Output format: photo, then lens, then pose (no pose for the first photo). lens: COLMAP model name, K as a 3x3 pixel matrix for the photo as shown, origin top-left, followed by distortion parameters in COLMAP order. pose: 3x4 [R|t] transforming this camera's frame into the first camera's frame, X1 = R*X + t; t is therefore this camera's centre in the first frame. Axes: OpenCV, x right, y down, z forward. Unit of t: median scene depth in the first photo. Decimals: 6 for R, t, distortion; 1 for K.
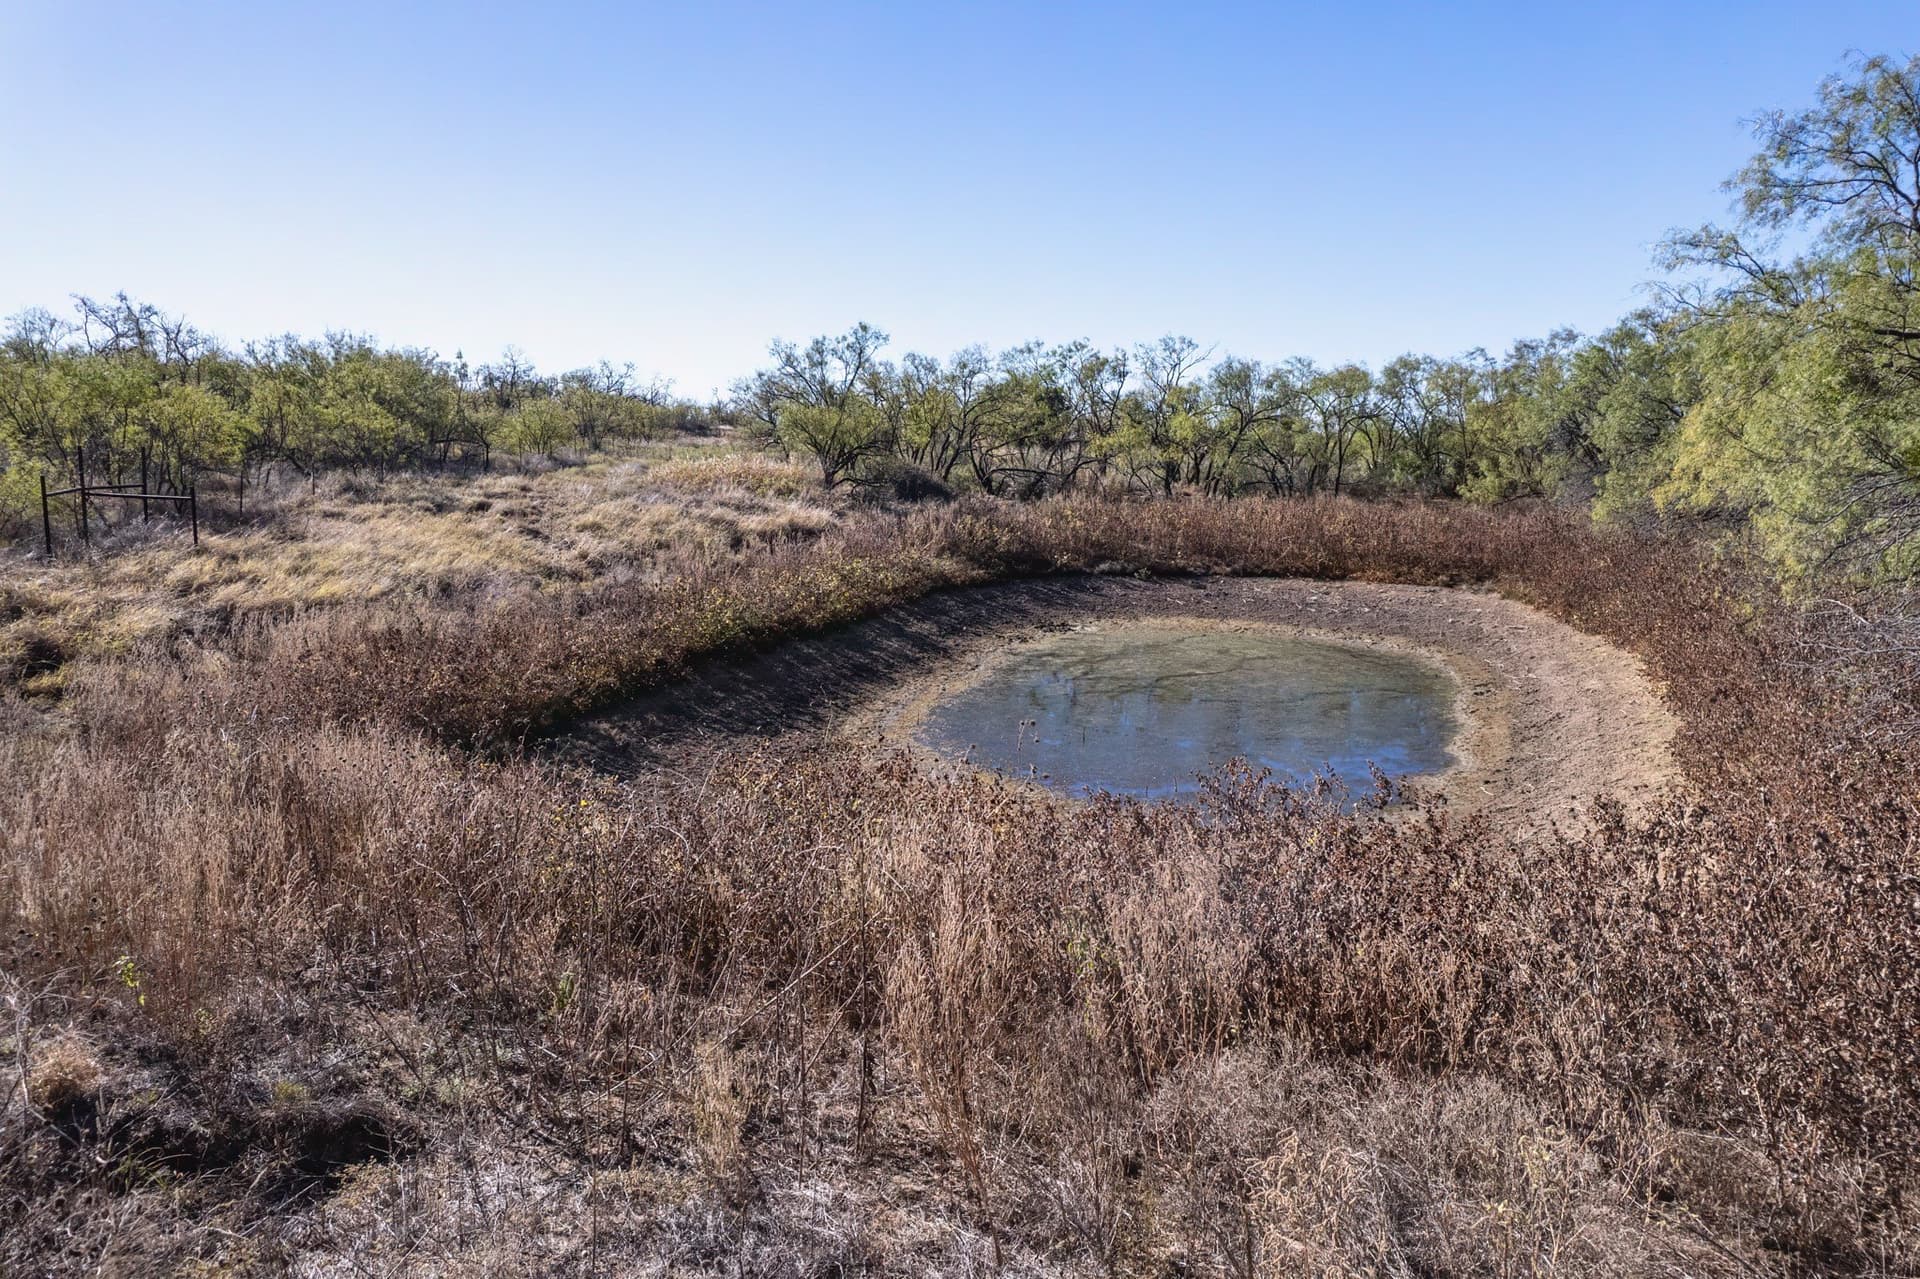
lens RADIAL K [[1291.9, 0, 960.0], [0, 1291.9, 639.5], [0, 0, 1]] dist [-0.059717, 0.042979]
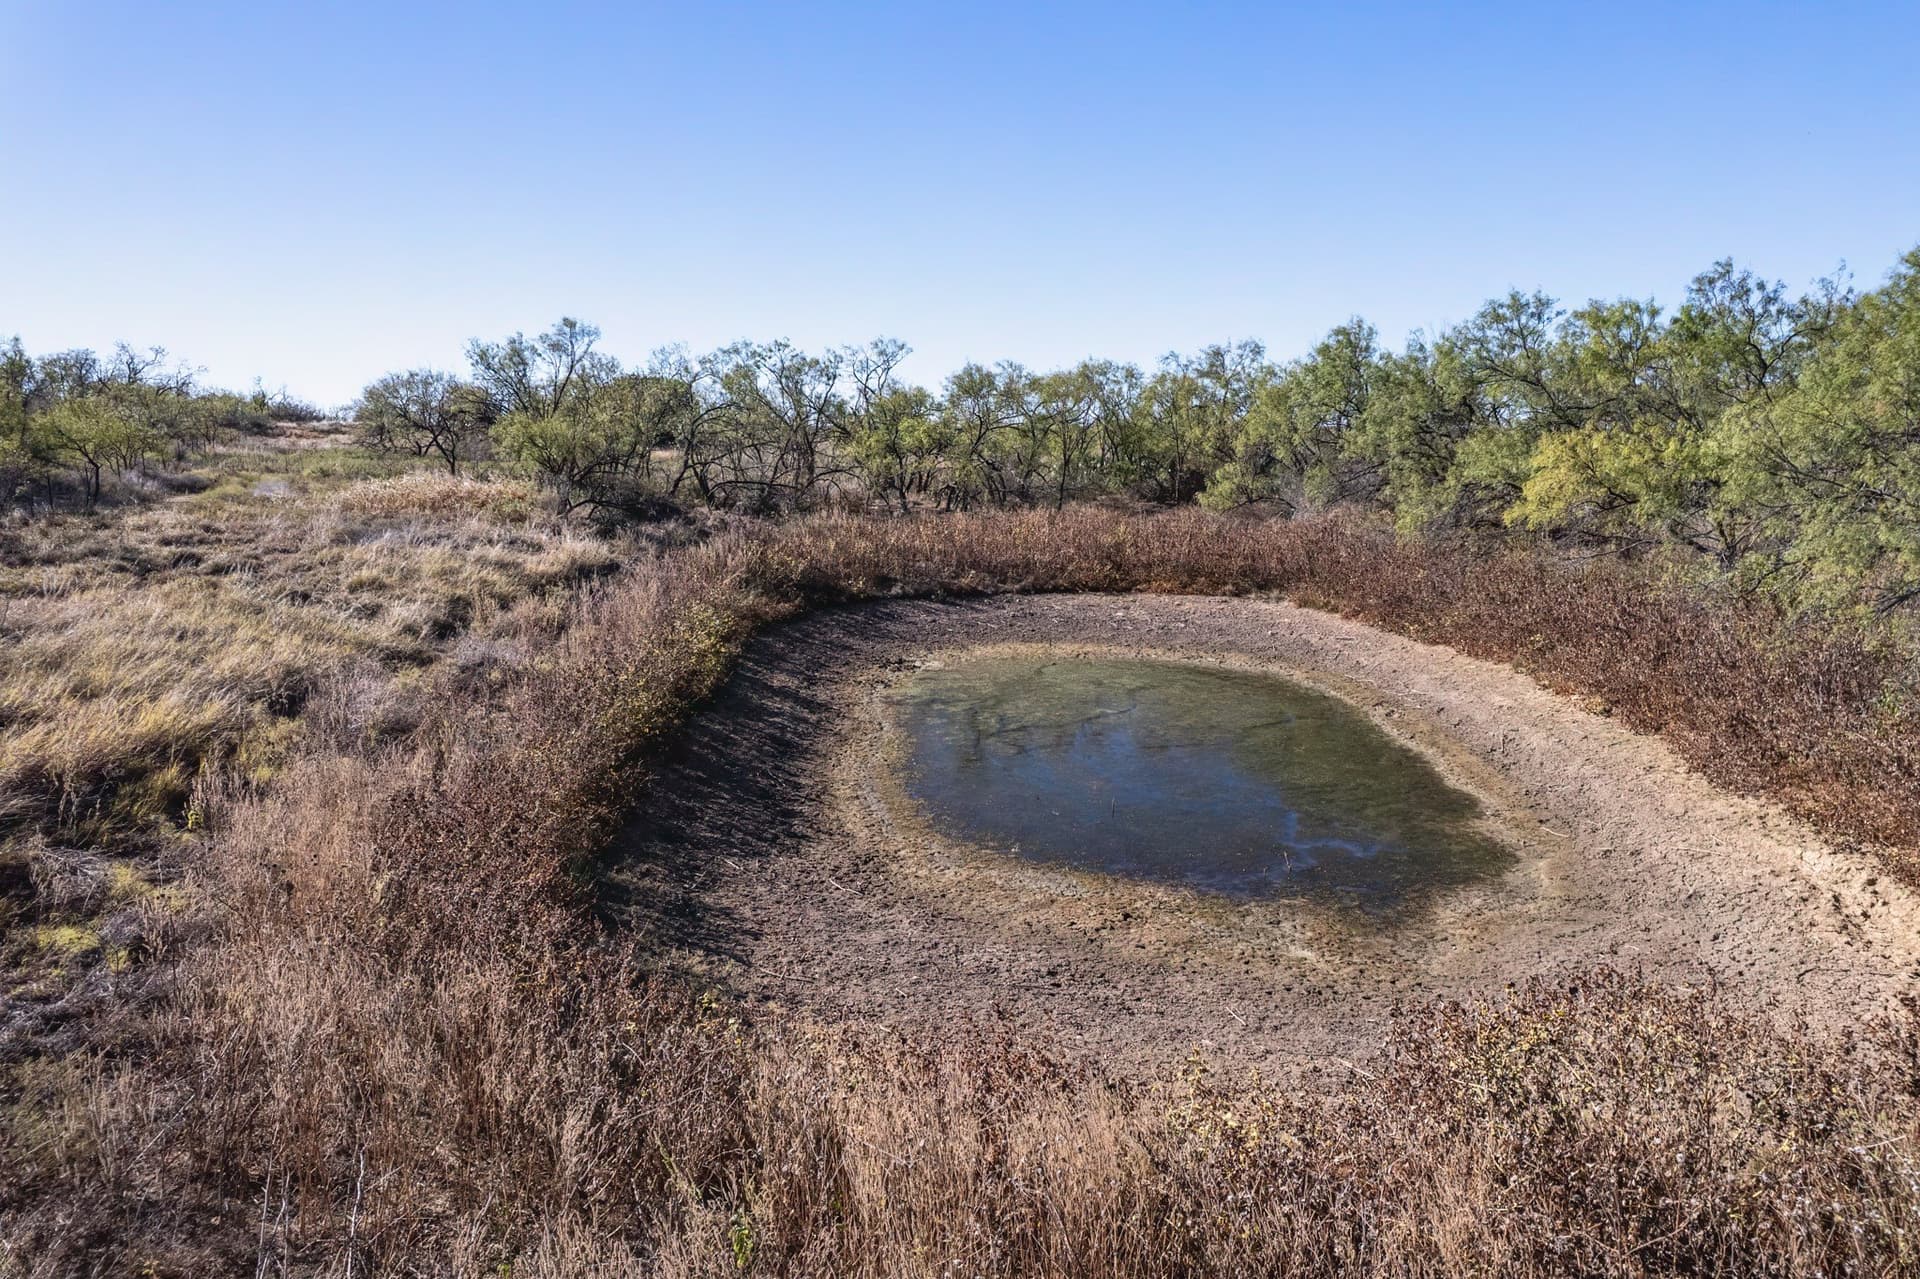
lens RADIAL K [[1291.9, 0, 960.0], [0, 1291.9, 639.5], [0, 0, 1]] dist [-0.059717, 0.042979]
pose [[0.935004, -0.061517, 0.349261, -0.178672], [0.056197, 0.998098, 0.025354, -0.042273], [-0.350156, -0.004078, 0.936683, 0.101778]]
